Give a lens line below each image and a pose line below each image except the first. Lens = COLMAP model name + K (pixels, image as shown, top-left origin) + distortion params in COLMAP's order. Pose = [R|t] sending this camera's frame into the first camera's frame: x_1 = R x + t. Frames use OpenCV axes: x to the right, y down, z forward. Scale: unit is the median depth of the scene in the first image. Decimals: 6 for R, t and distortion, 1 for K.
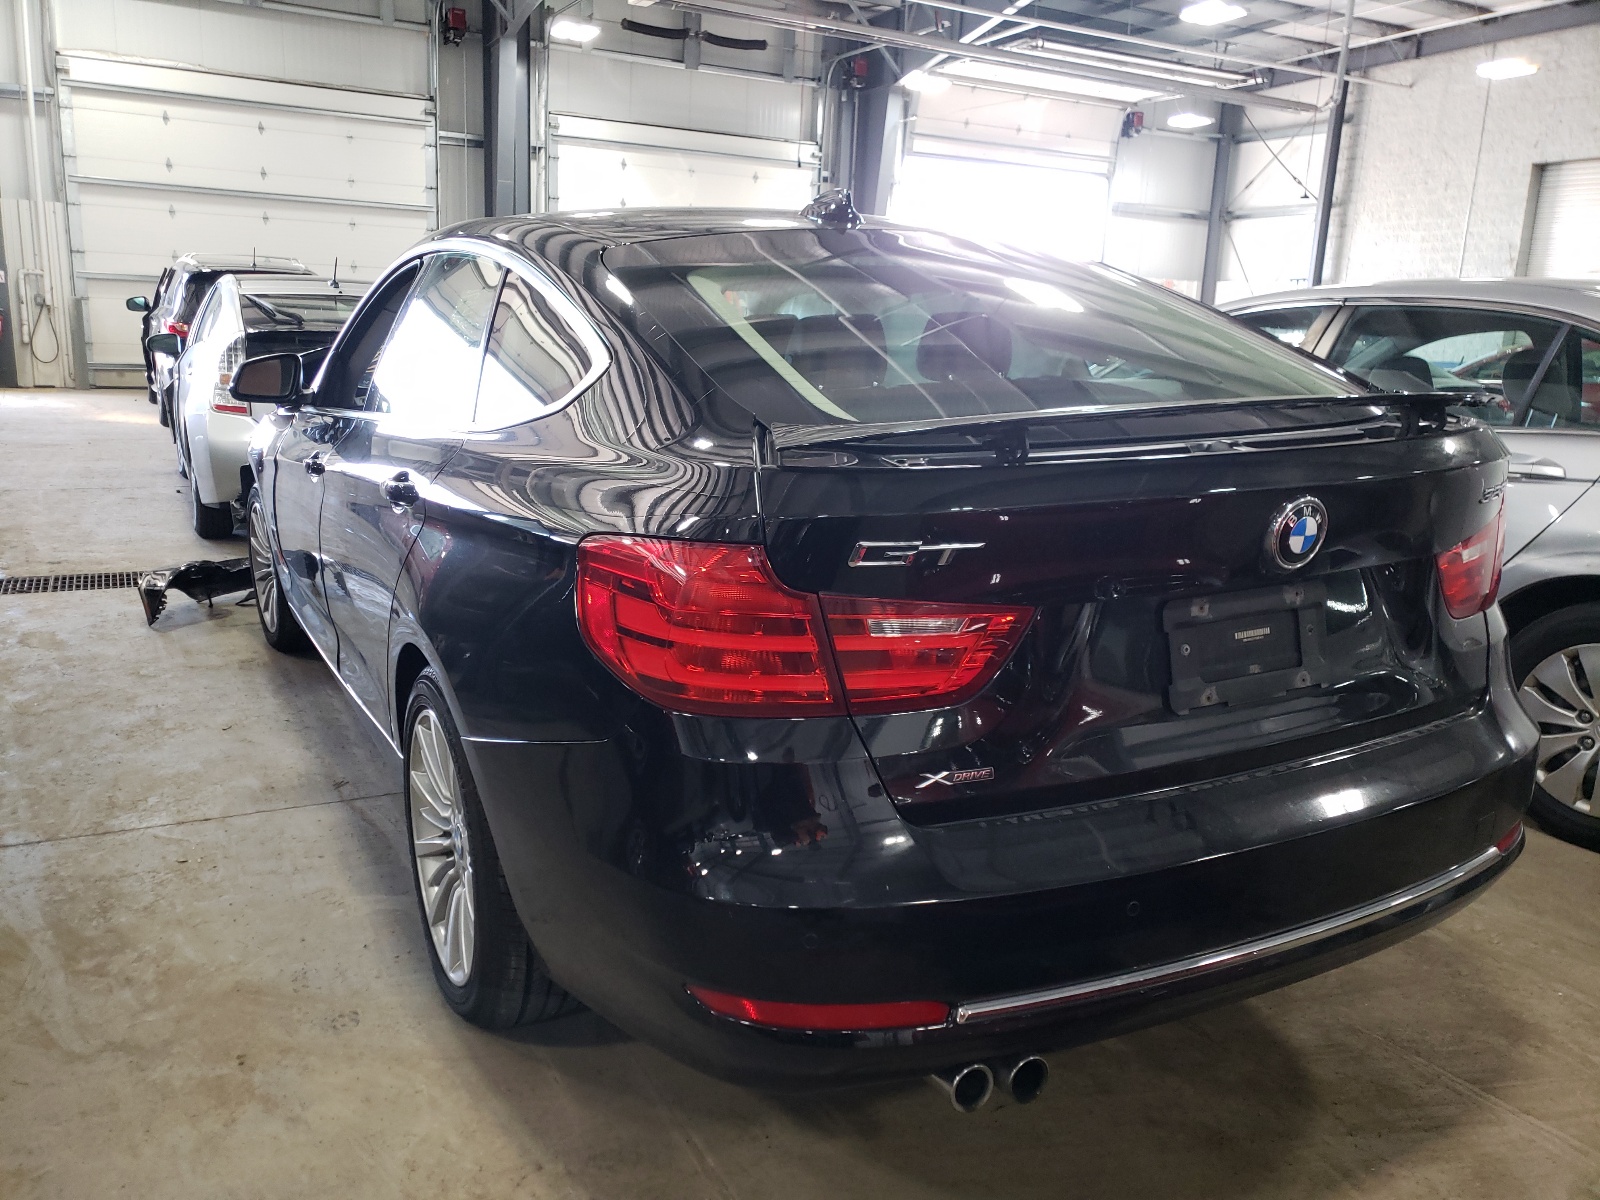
lens RADIAL K [[1325.4, 0, 800.0], [0, 1325.4, 600.0], [0, 0, 1]] dist [0.015161, -0.004770]
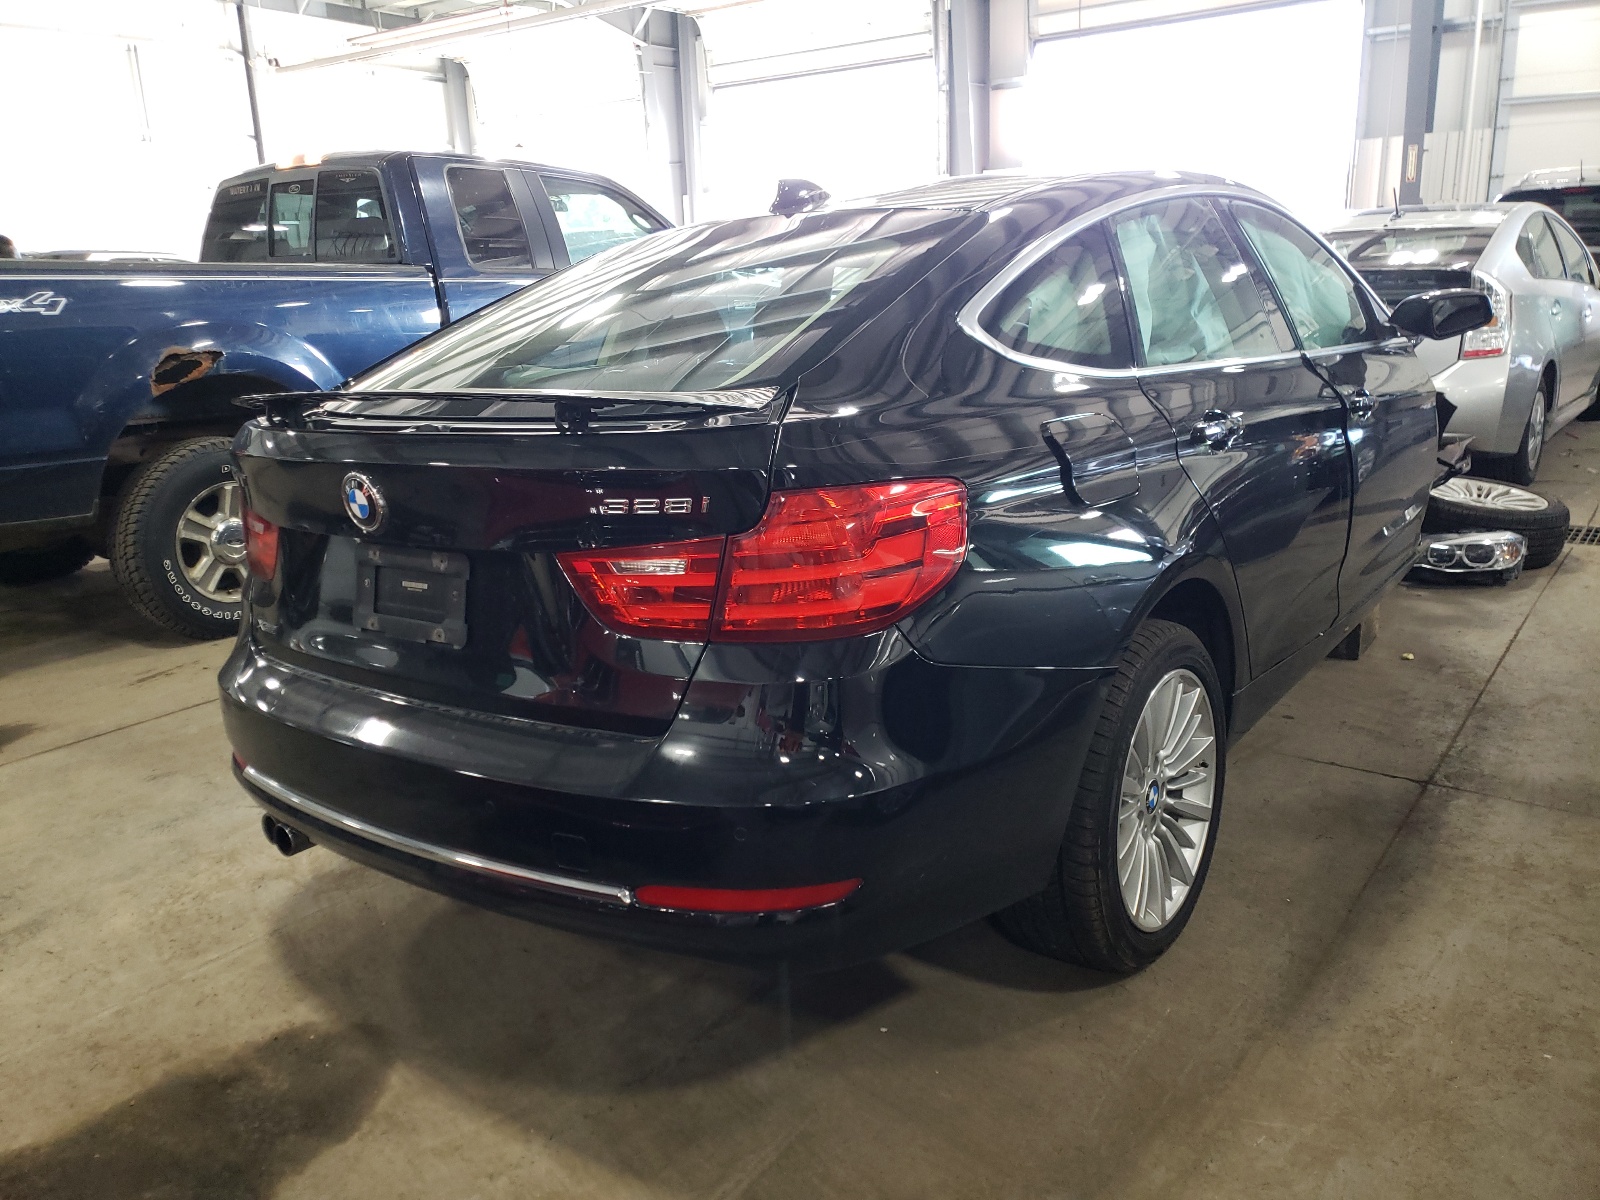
lens RADIAL K [[1325.4, 0, 800.0], [0, 1325.4, 600.0], [0, 0, 1]] dist [0.015161, -0.004770]
pose [[0.411918, 0.202680, -0.888394, 0.350777], [-0.145706, 0.977055, 0.155349, -0.044631], [0.899496, 0.065453, 0.431998, 0.182942]]
